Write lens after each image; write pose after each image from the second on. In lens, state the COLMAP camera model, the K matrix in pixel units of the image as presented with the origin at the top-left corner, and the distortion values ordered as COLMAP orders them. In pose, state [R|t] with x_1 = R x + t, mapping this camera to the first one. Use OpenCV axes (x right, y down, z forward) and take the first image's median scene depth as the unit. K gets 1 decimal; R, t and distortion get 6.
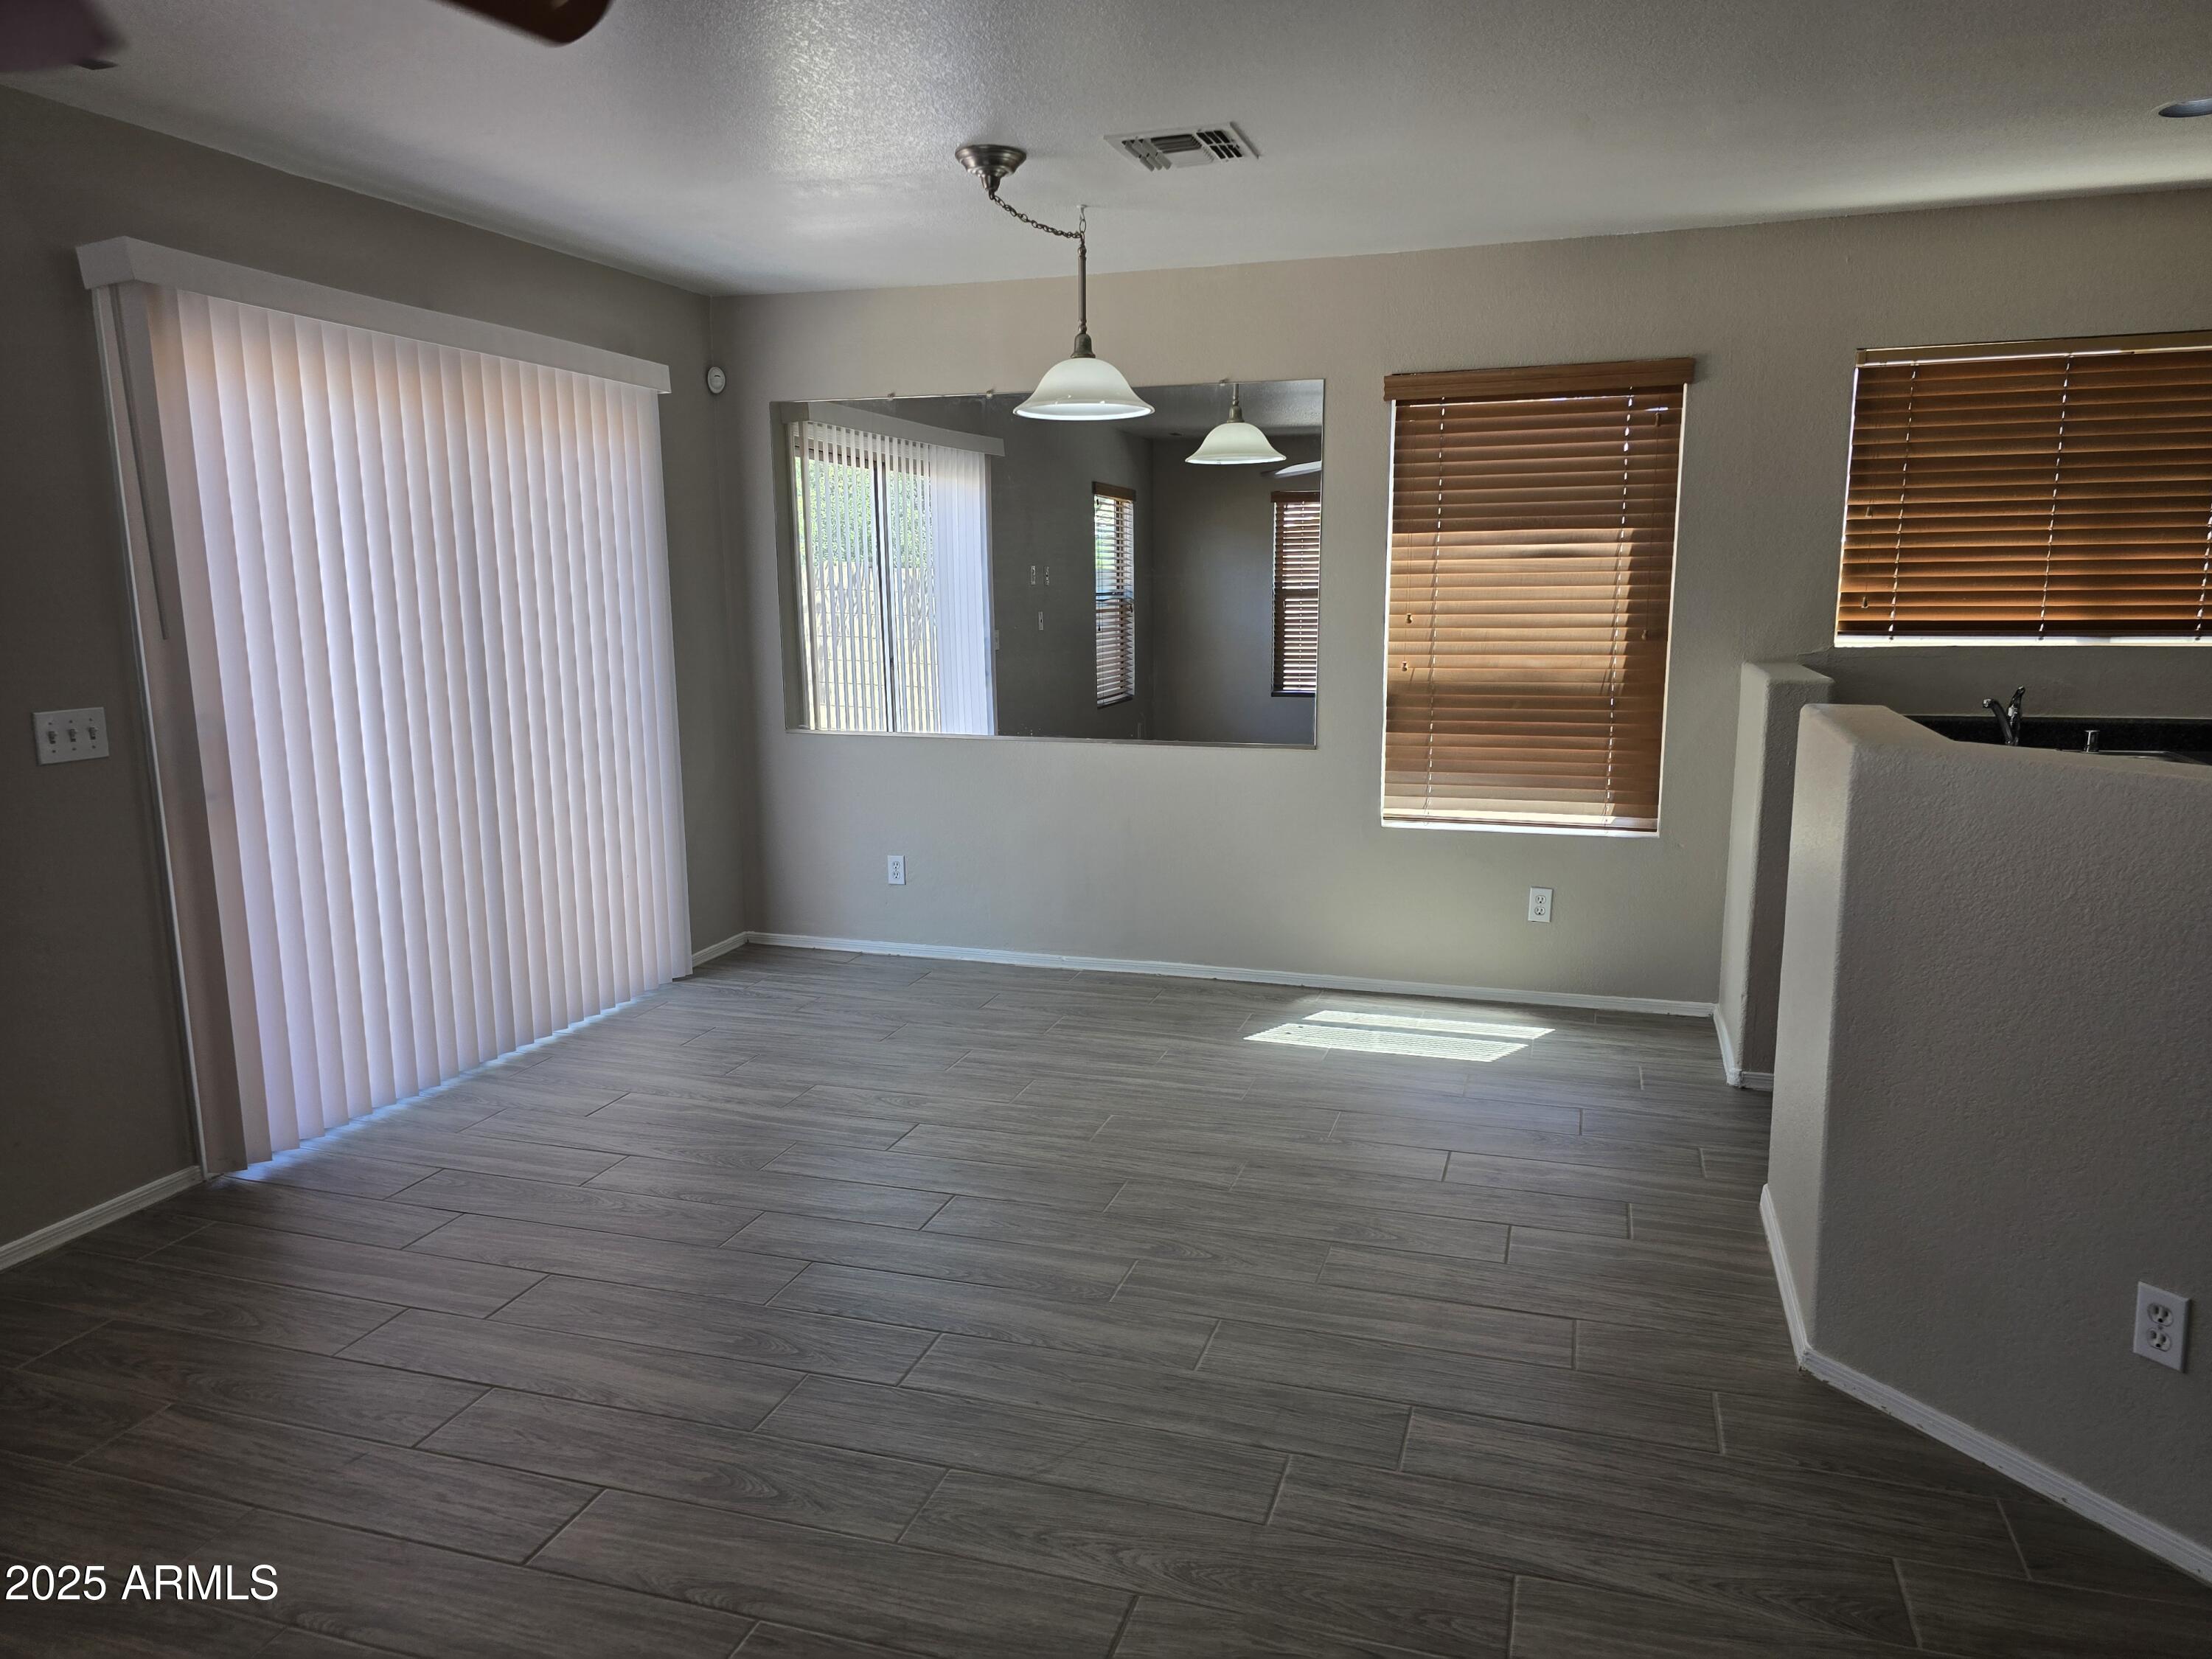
lens RADIAL K [[1494.8, 0, 1127.2], [0, 1494.8, 821.8], [0, 0, 1]] dist [0.067732, -0.060290]
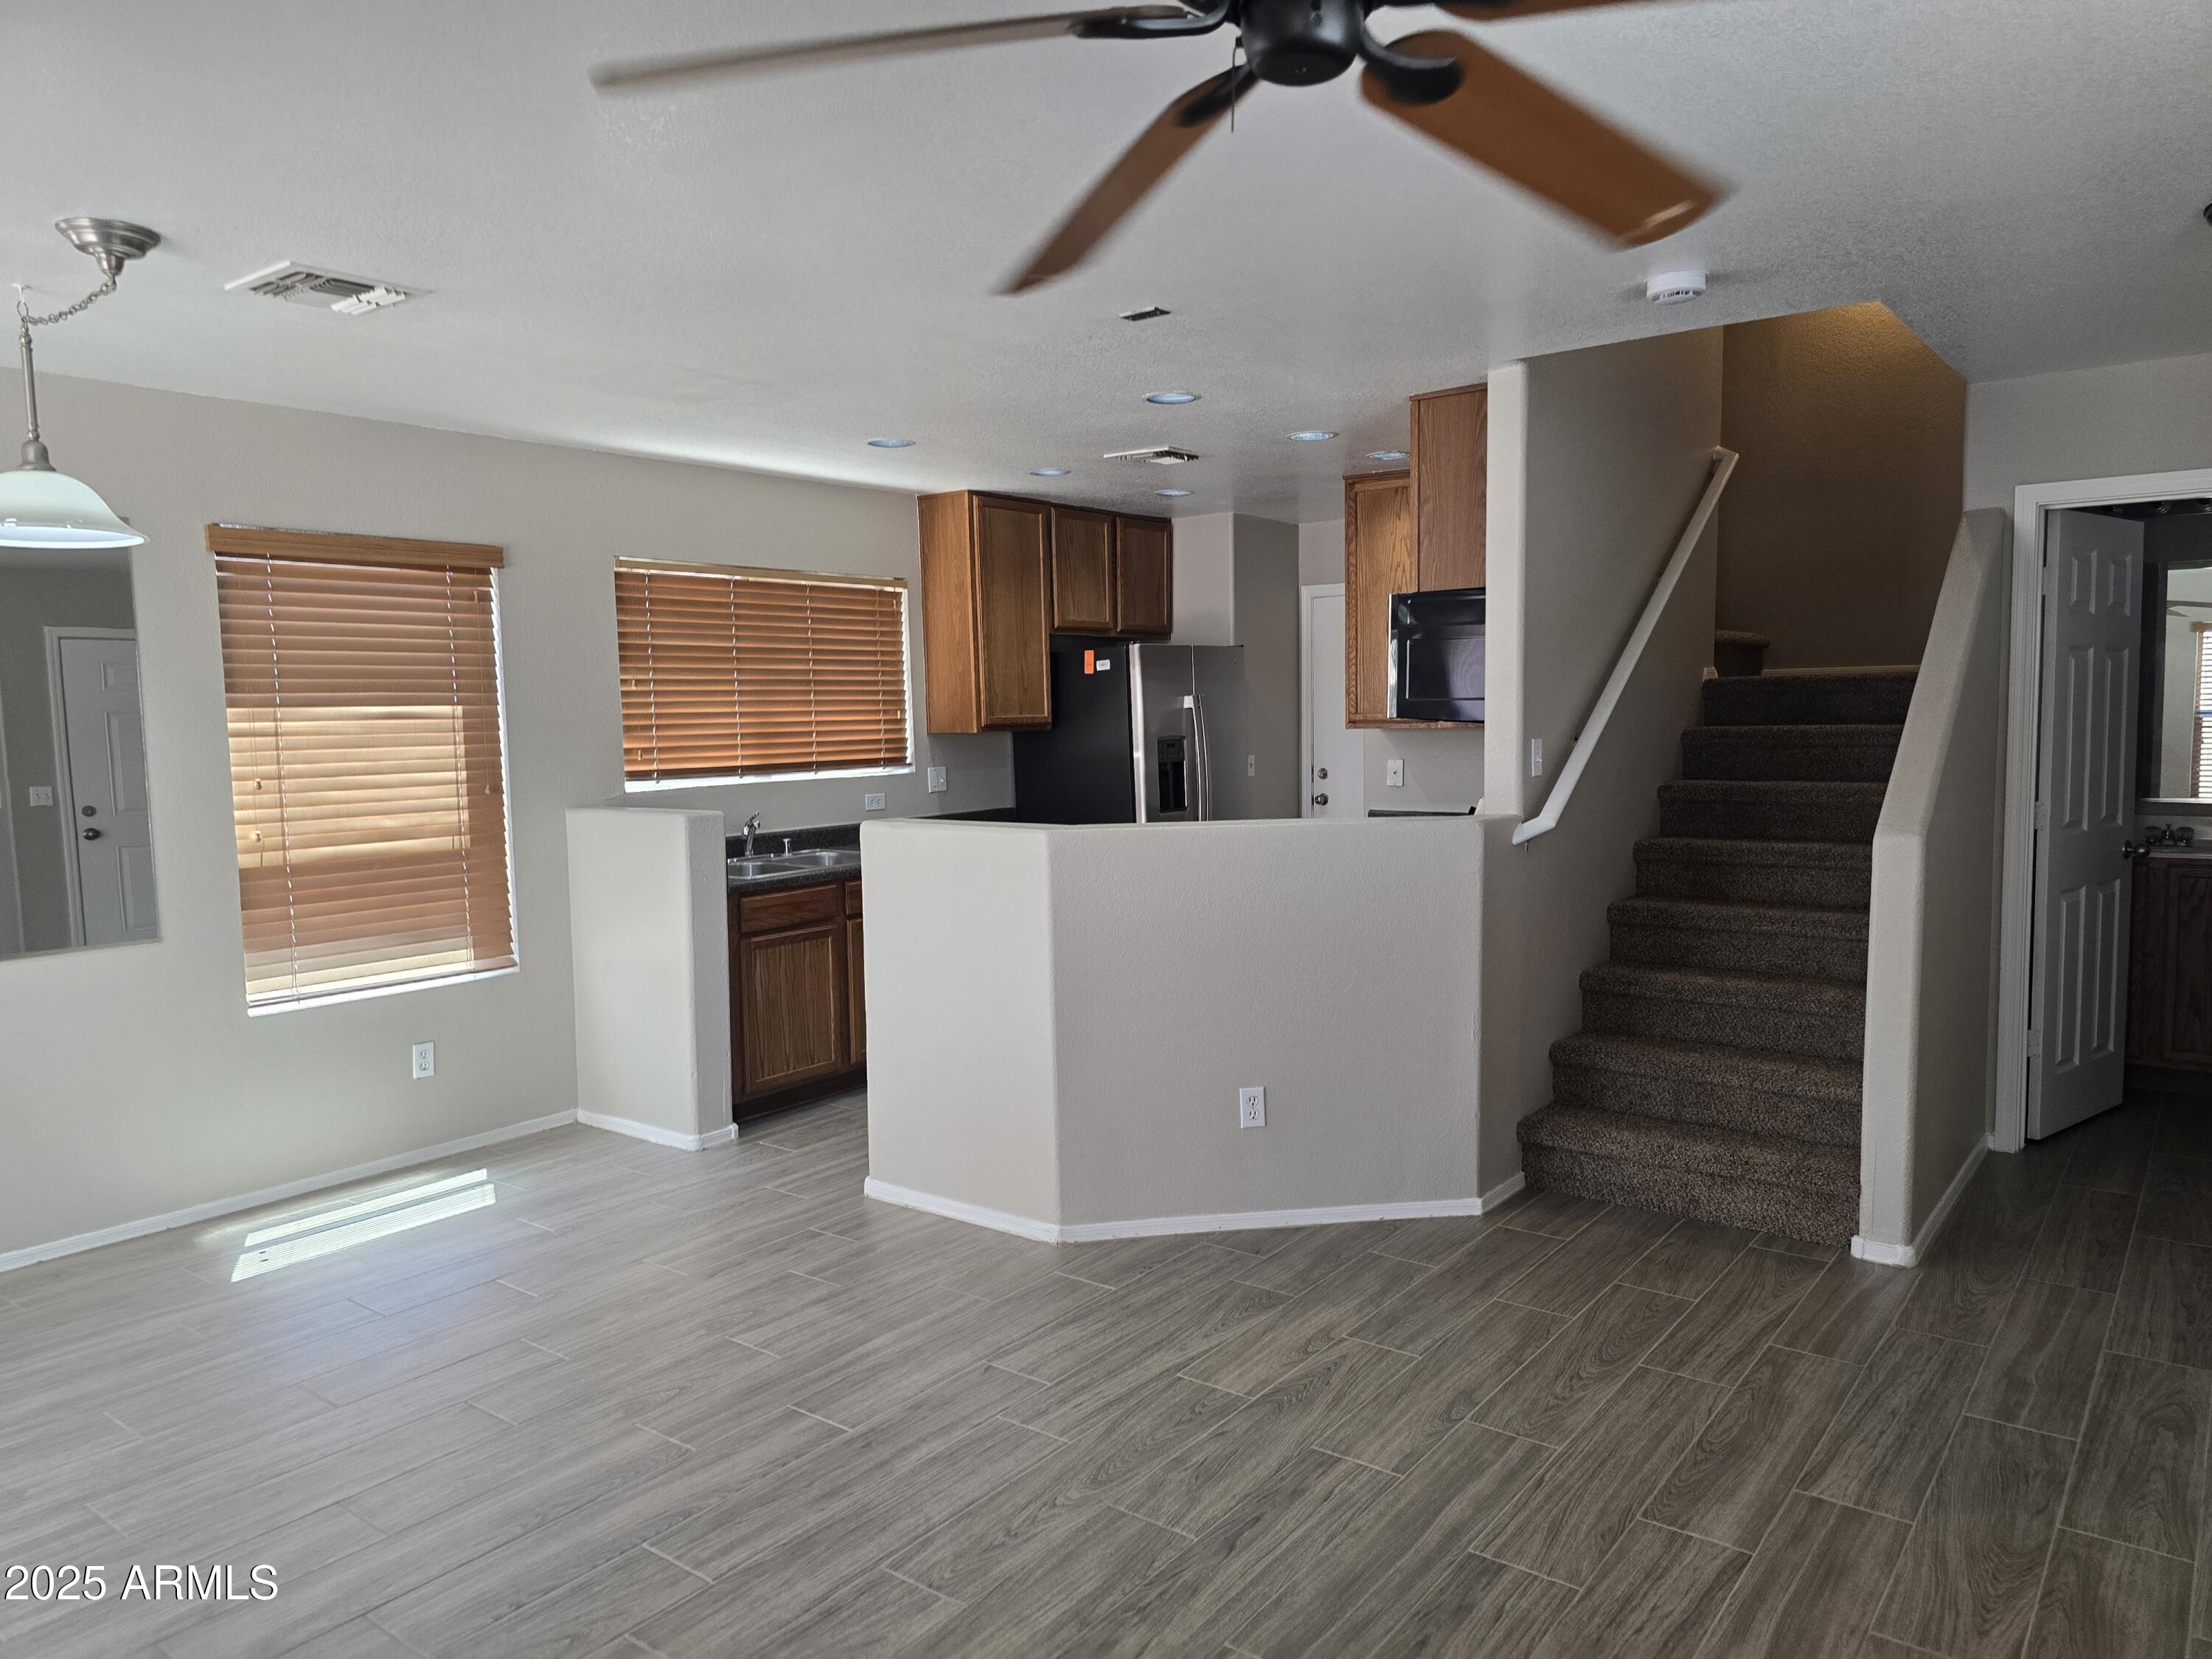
lens RADIAL K [[1494.8, 0, 1105.6], [0, 1494.8, 836.3], [0, 0, 1]] dist [0.067732, -0.060290]
pose [[0.343055, -0.078757, 0.936008, -0.564395], [0.170684, 0.985116, 0.020332, -0.039447], [-0.923678, 0.152787, 0.351391, 0.223012]]
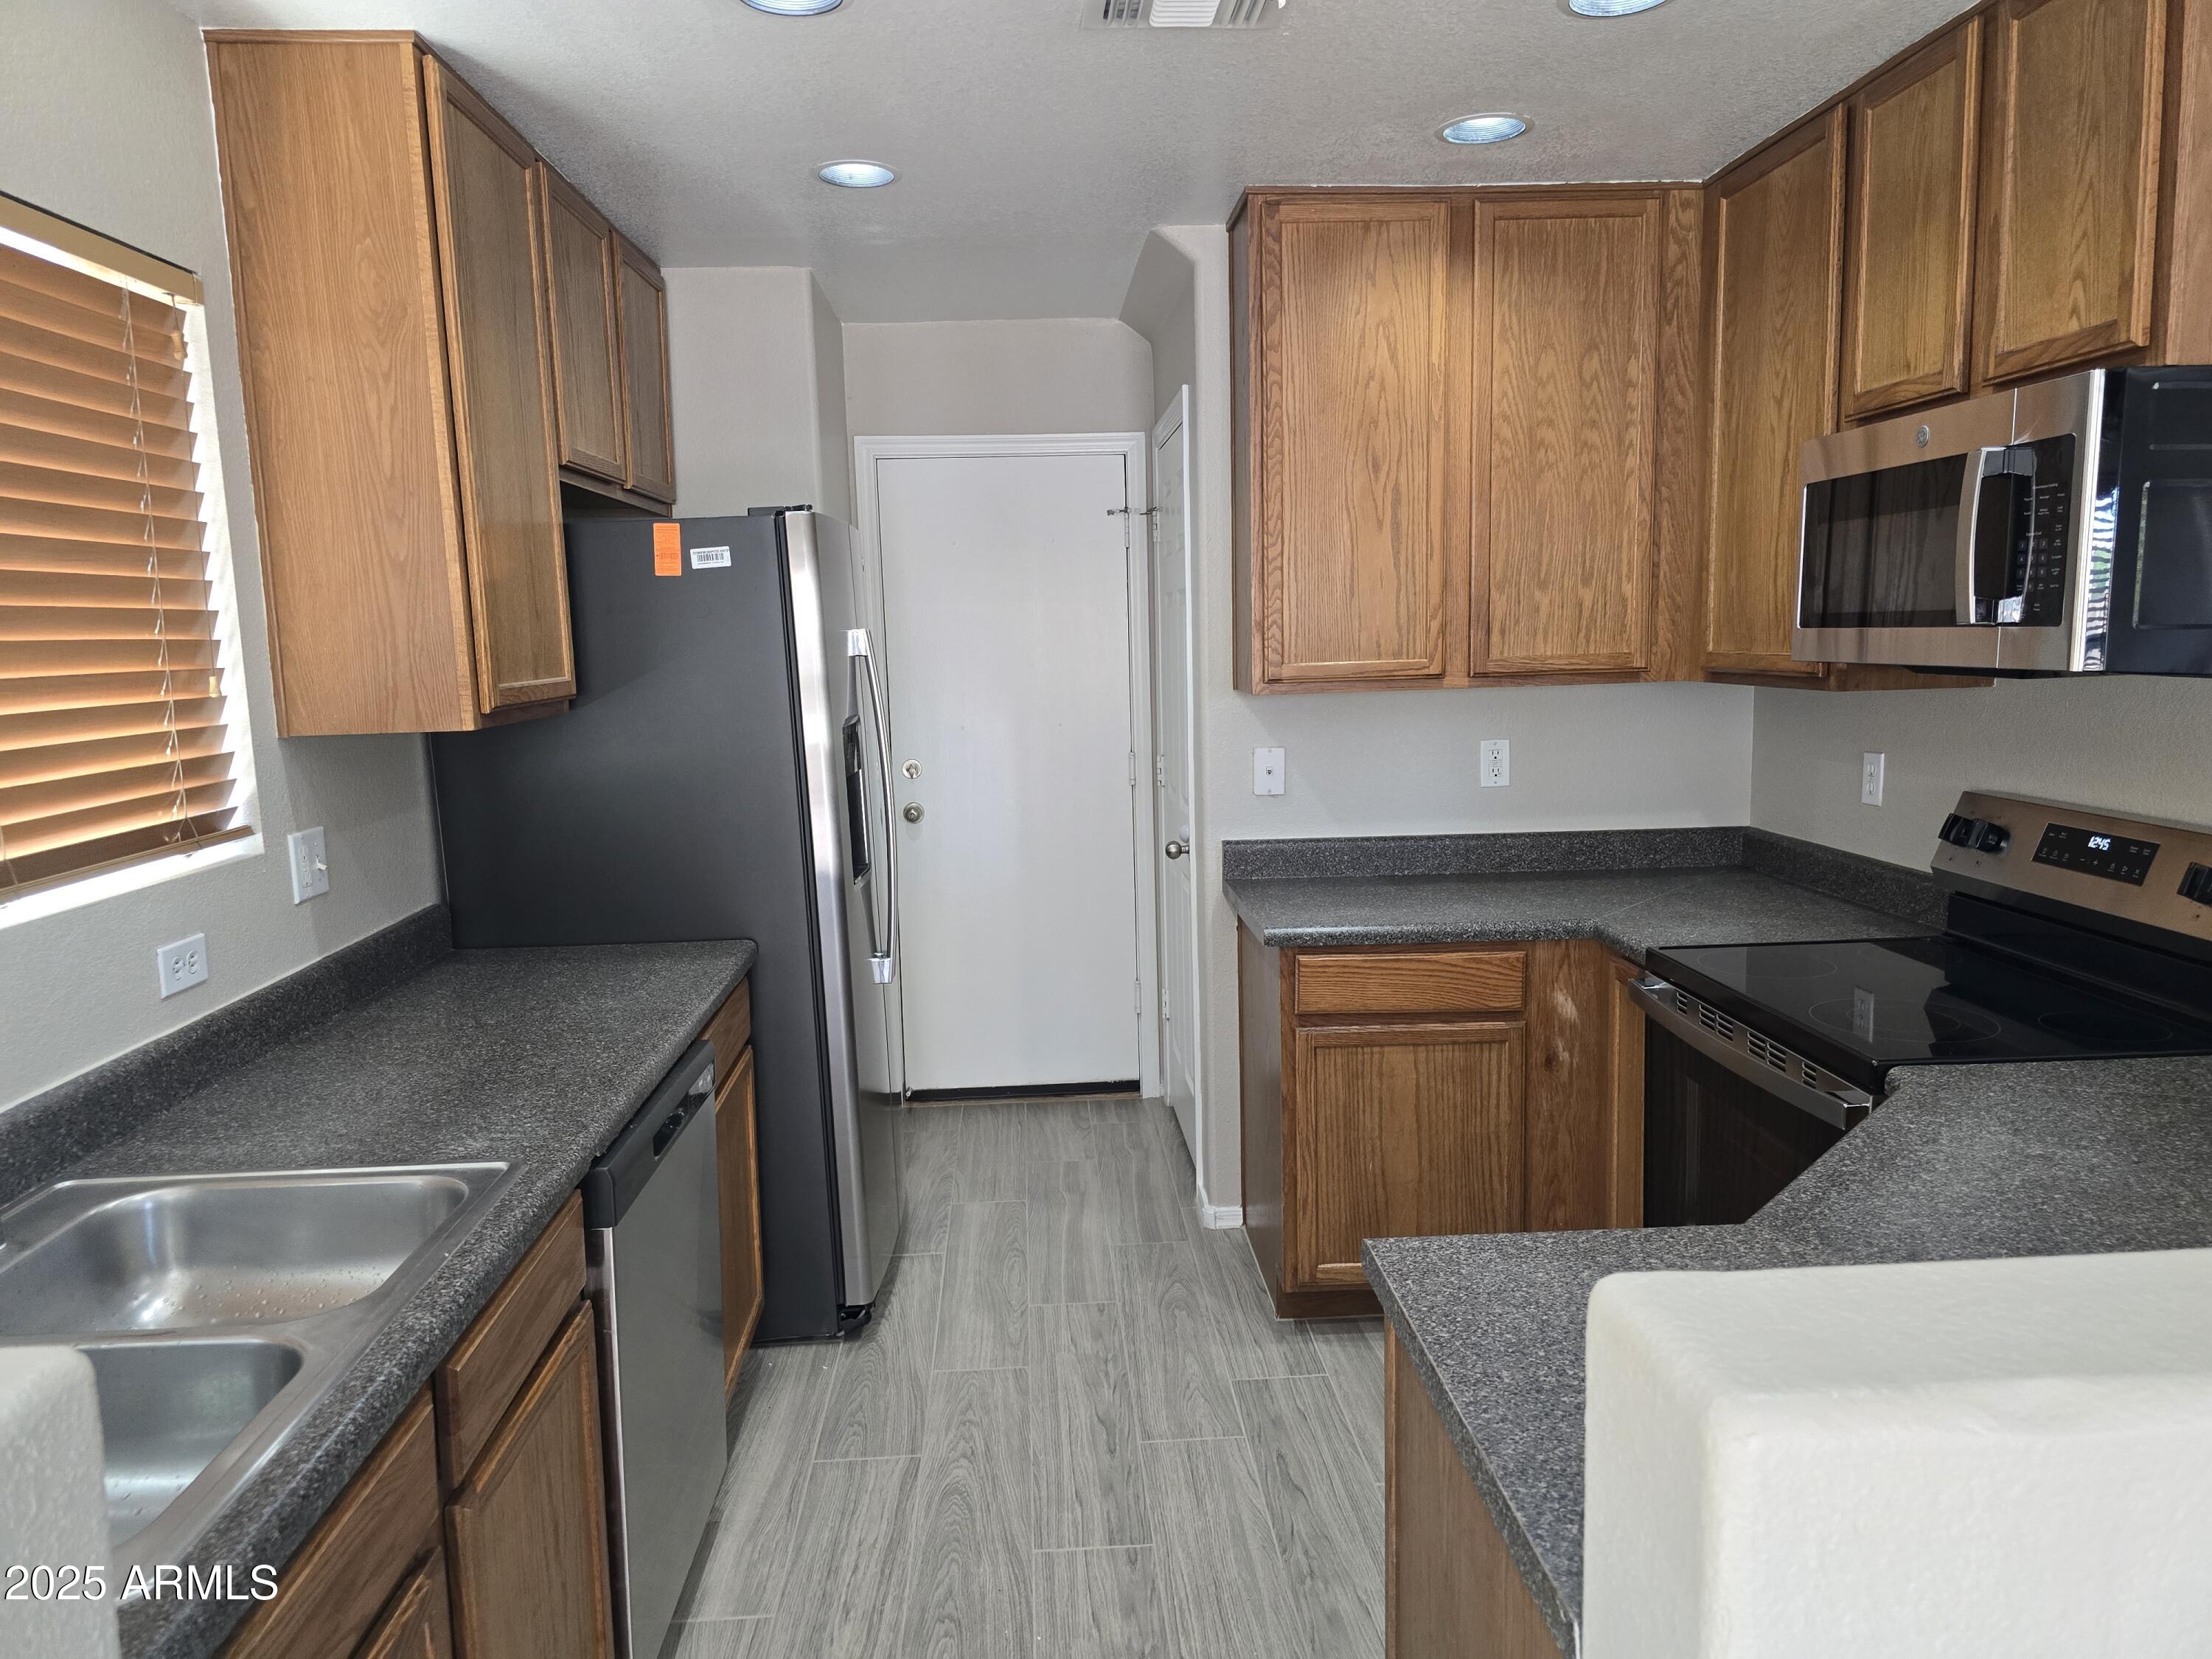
lens RADIAL K [[1494.8, 0, 1092.9], [0, 1494.8, 819.2], [0, 0, 1]] dist [0.067732, -0.060290]
pose [[-0.349290, -0.103644, 0.931265, 0.204574], [0.181055, 0.967668, 0.175604, -0.157561], [-0.919356, 0.229947, -0.319232, 0.827257]]
